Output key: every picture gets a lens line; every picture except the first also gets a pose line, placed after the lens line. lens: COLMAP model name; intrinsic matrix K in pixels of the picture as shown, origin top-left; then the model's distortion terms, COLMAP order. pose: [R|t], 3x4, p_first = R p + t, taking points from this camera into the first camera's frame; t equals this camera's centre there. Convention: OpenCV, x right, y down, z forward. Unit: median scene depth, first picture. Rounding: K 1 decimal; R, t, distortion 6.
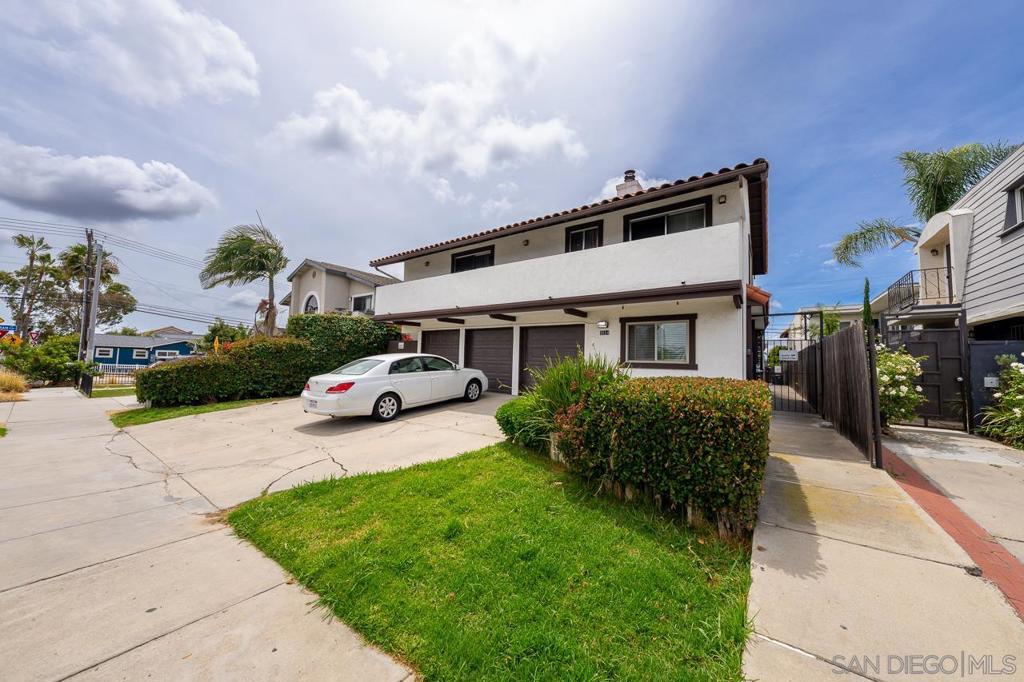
lens RADIAL K [[353.7, 0, 512.0], [0, 353.7, 341.0], [0, 0, 1]] dist [-0.000054, -0.000028]
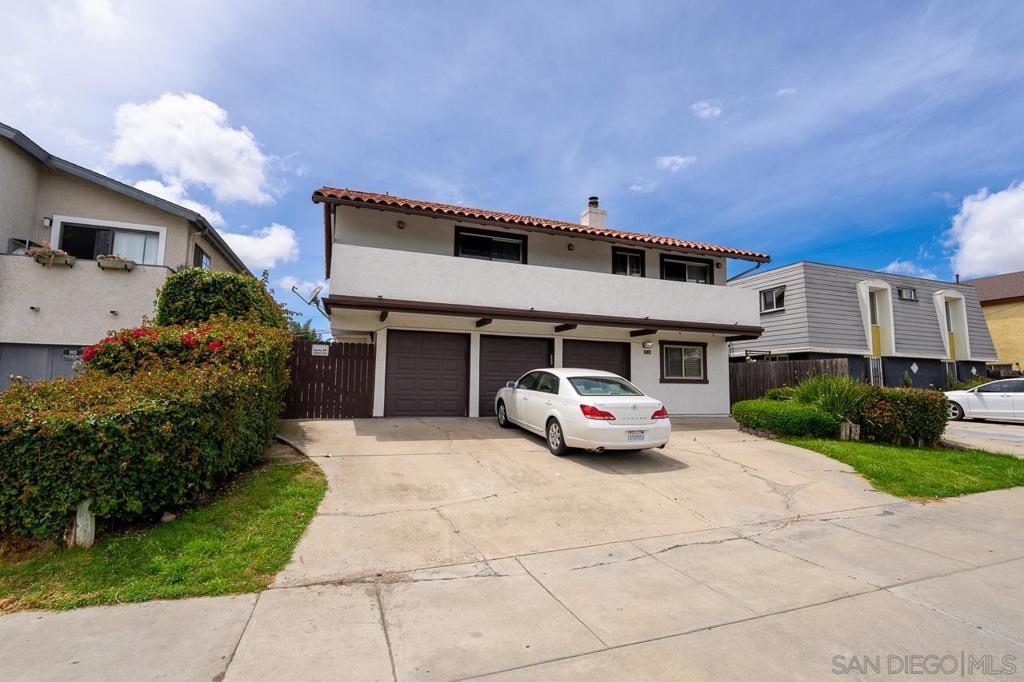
lens RADIAL K [[463.3, 0, 512.0], [0, 463.3, 341.0], [0, 0, 1]] dist [0.000280, 0.000020]
pose [[0.556477, 0.065532, 0.828274, -1.142962], [-0.047125, 0.997769, -0.047281, 0.029455], [-0.829525, -0.012722, 0.558324, 0.515215]]
